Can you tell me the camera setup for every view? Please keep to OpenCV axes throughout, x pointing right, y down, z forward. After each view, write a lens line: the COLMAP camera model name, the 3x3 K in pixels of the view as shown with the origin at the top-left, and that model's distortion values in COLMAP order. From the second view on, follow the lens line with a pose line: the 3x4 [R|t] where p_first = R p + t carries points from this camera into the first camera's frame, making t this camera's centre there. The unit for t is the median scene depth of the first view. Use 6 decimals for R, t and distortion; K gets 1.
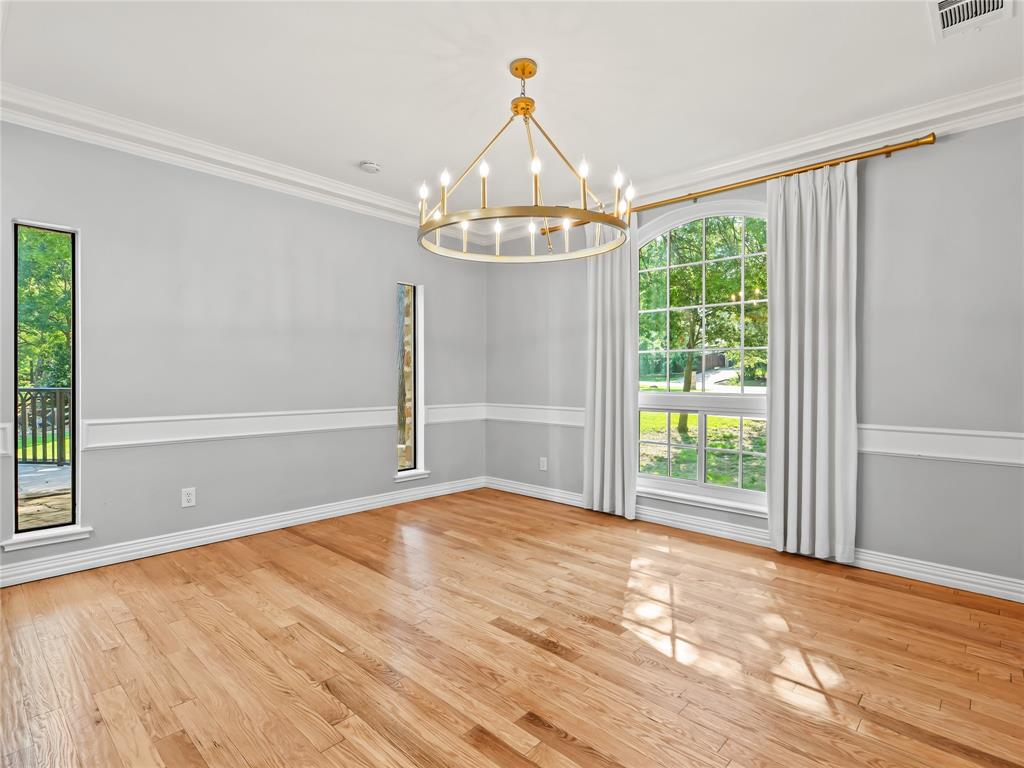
lens RADIAL K [[514.5, 0, 504.4], [0, 514.5, 385.0], [0, 0, 1]] dist [-0.000777, 0.000288]
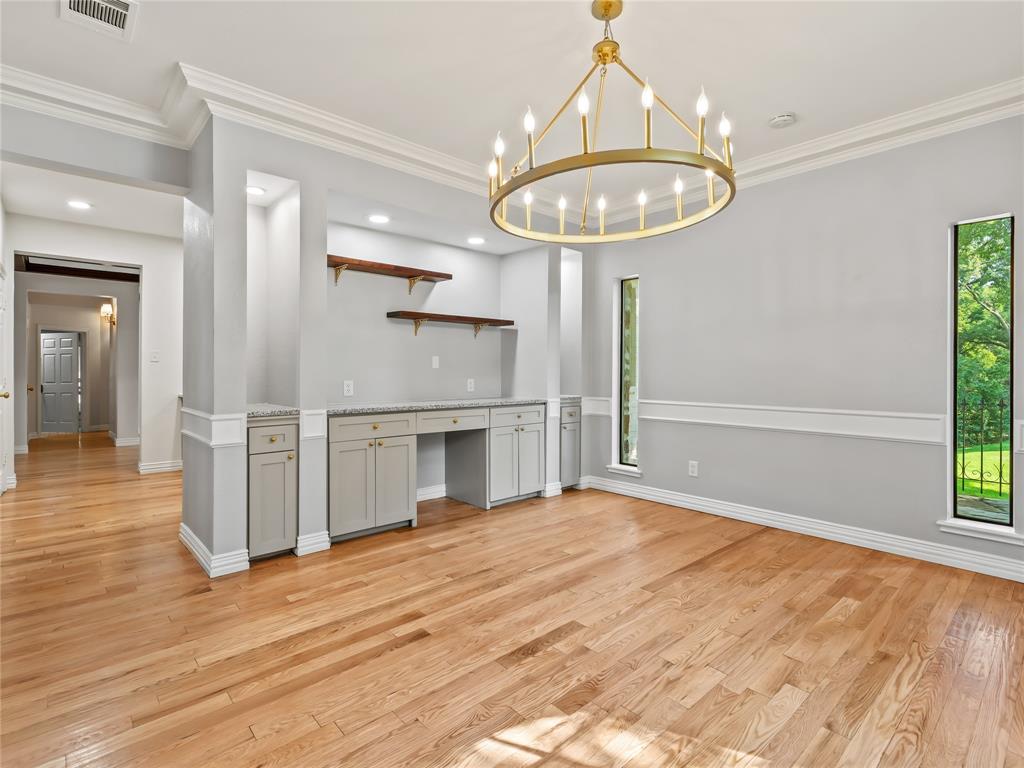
lens RADIAL K [[514.5, 0, 504.5], [0, 514.5, 374.0], [0, 0, 1]] dist [-0.000777, 0.000288]
pose [[-0.082759, 0.002859, -0.996565, 0.951384], [-0.021918, 0.999749, 0.004689, -0.007486], [0.996329, 0.022231, -0.082675, 0.941110]]
